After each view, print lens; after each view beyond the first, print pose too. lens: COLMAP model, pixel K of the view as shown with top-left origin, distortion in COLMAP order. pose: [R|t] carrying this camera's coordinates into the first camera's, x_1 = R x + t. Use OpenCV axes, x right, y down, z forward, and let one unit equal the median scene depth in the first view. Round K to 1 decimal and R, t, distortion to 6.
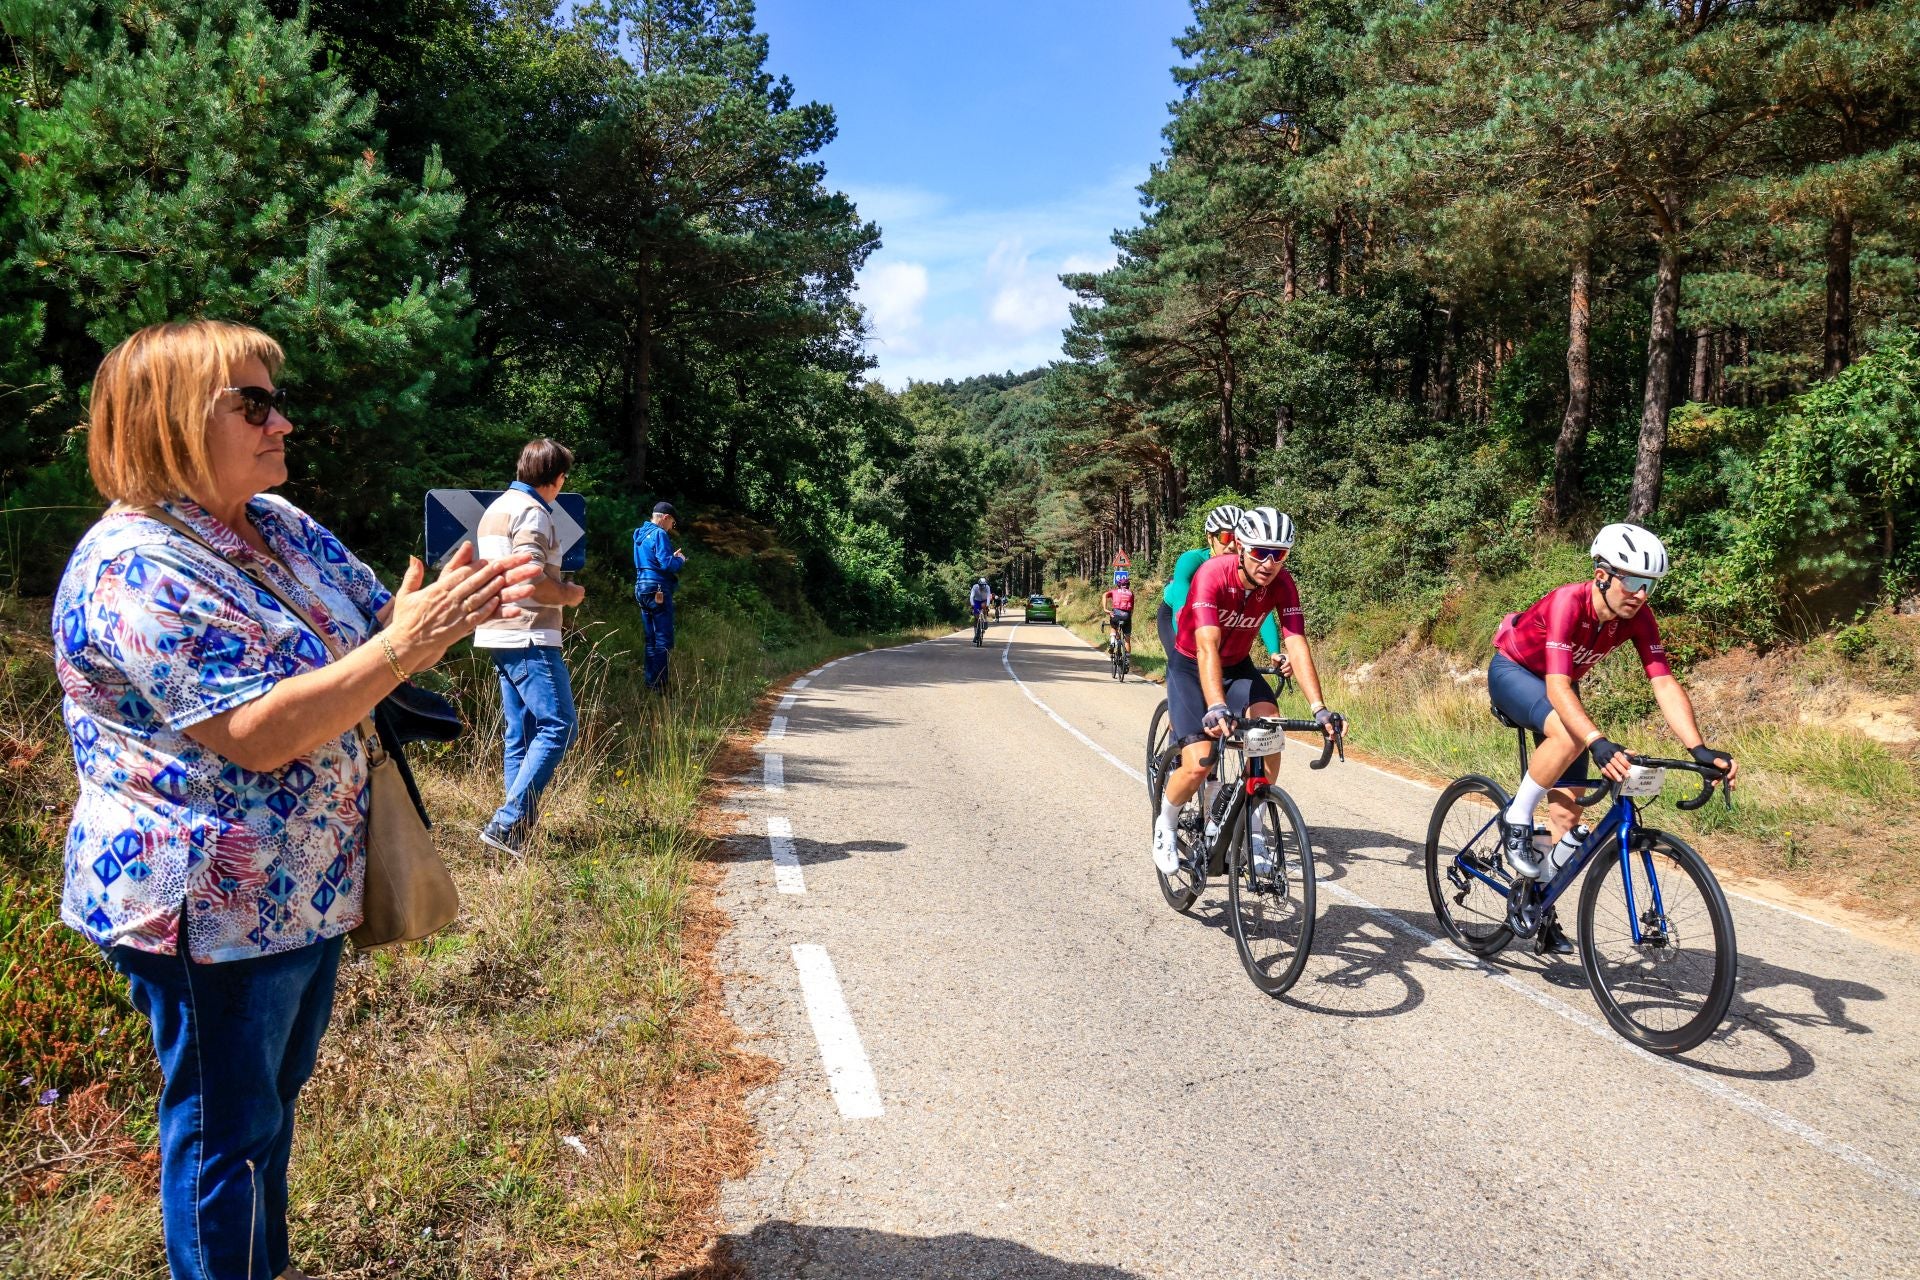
lens RADIAL K [[1356.7, 0, 960.0], [0, 1356.7, 640.0], [0, 0, 1]] dist [-0.050574, 0.062641]
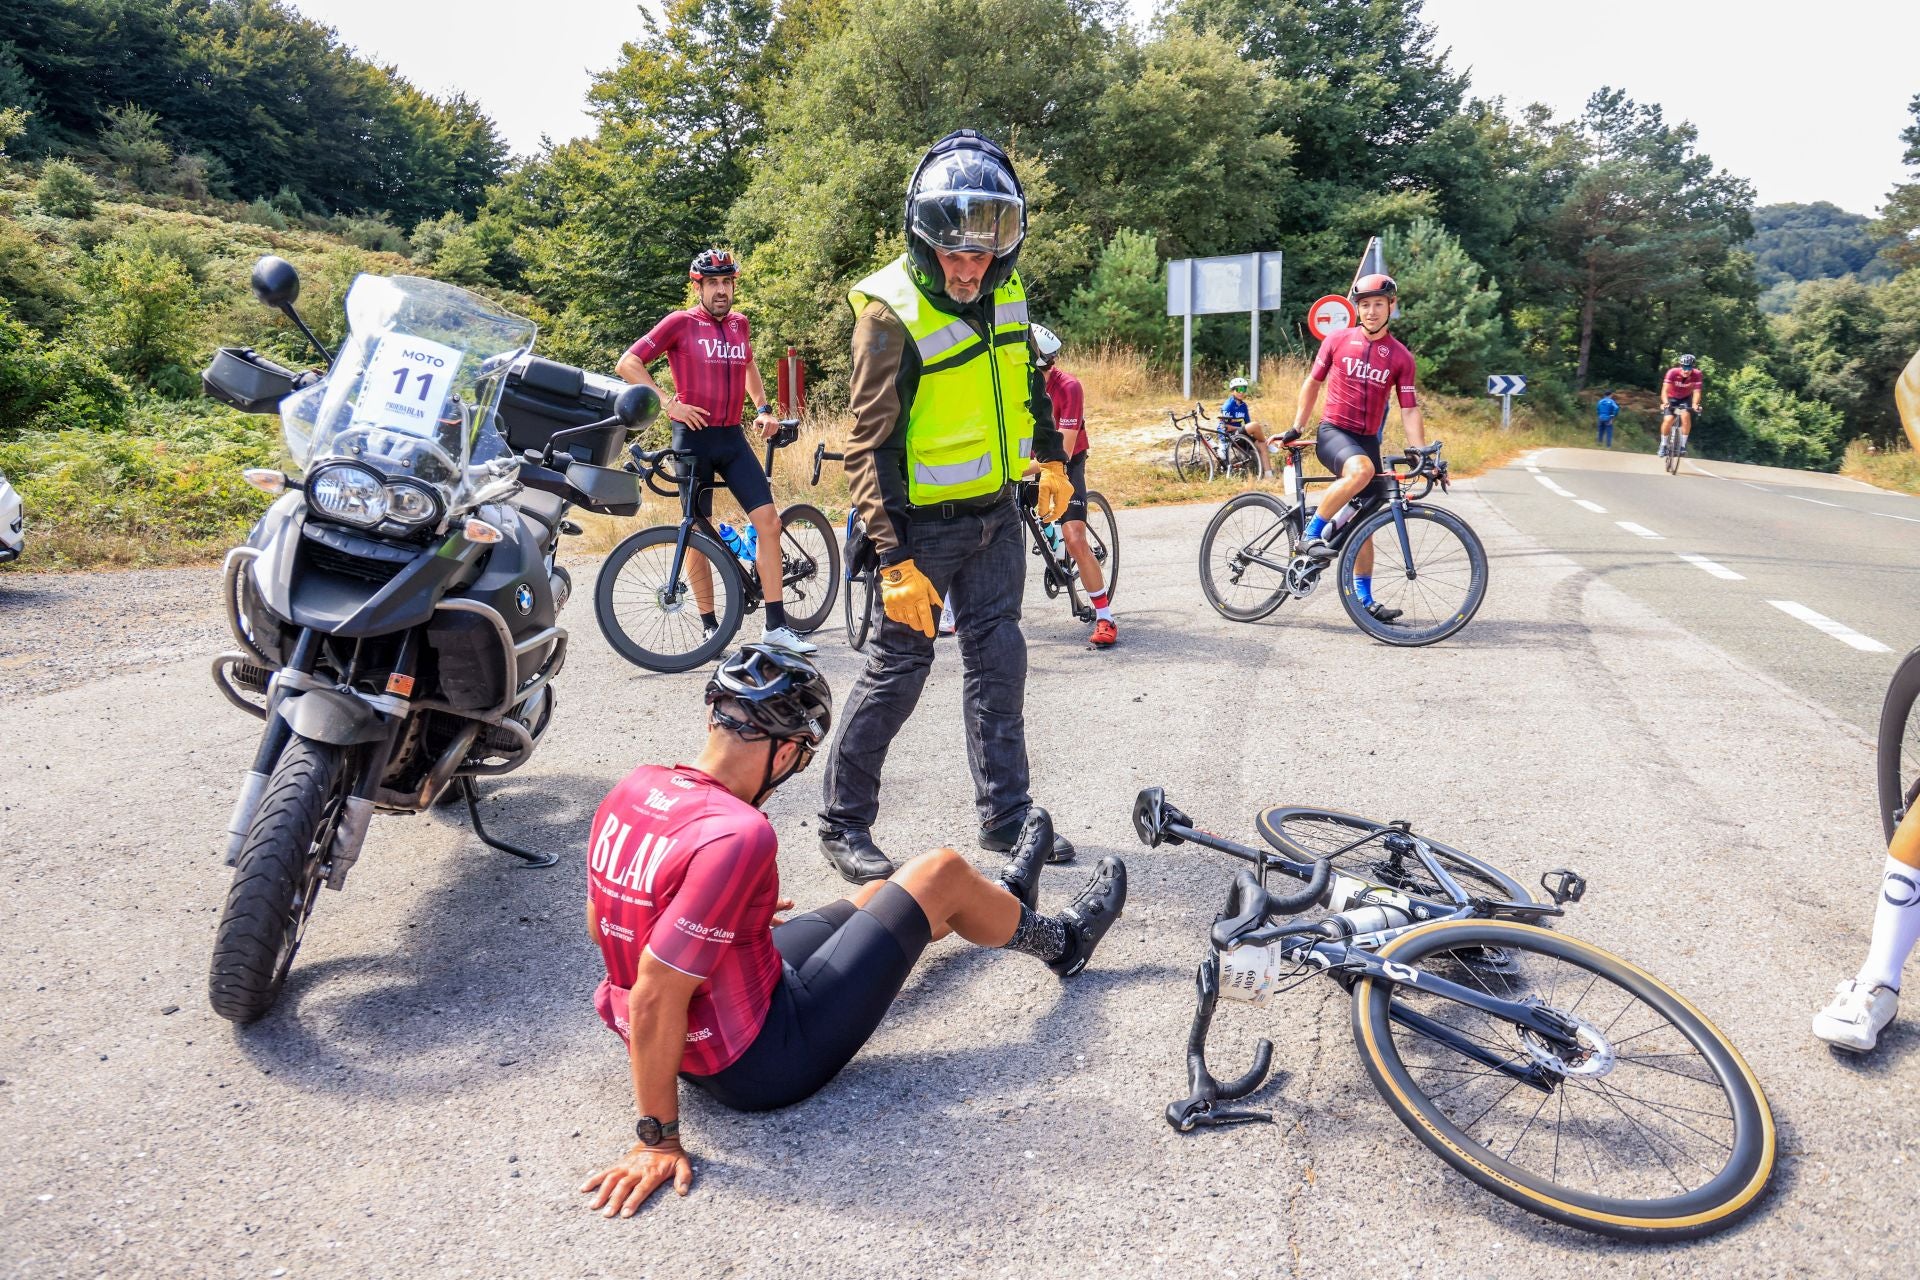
lens RADIAL K [[1371.0, 0, 985.1], [0, 1371.0, 659.7], [0, 0, 1]] dist [-0.040818, 0.072304]
pose [[0.770235, 0.093247, -0.630906, 0.142250], [-0.040373, 0.994399, 0.097681, 0.051682], [0.636481, -0.049766, 0.769685, -0.403219]]
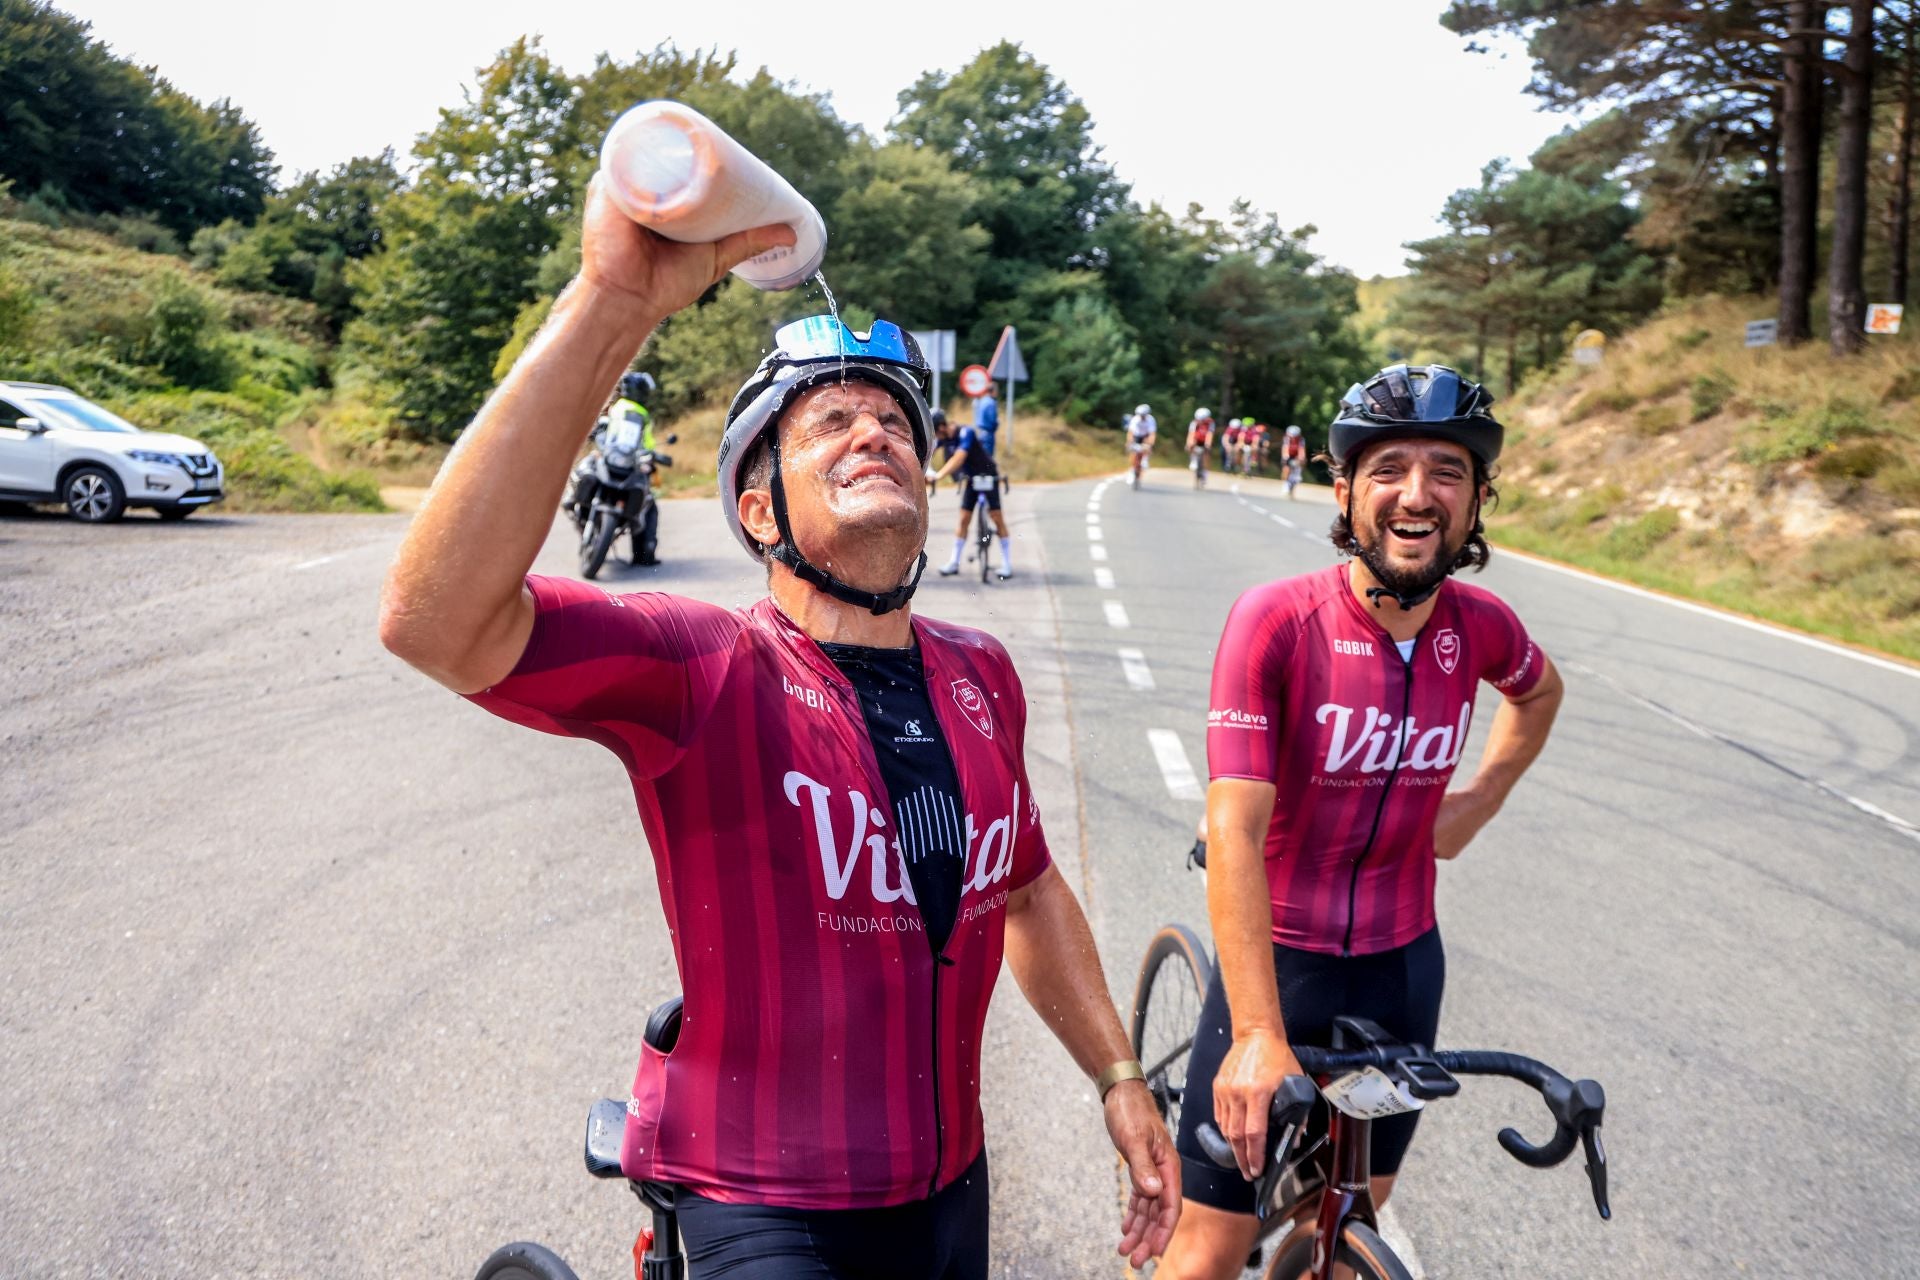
lens RADIAL K [[1371.0, 0, 985.1], [0, 1371.0, 659.7], [0, 0, 1]] dist [-0.040818, 0.072304]
pose [[0.867478, 0.087917, -0.489645, 0.245555], [-0.057403, 0.995375, 0.077024, 0.062550], [0.494152, -0.038709, 0.868513, -0.530869]]
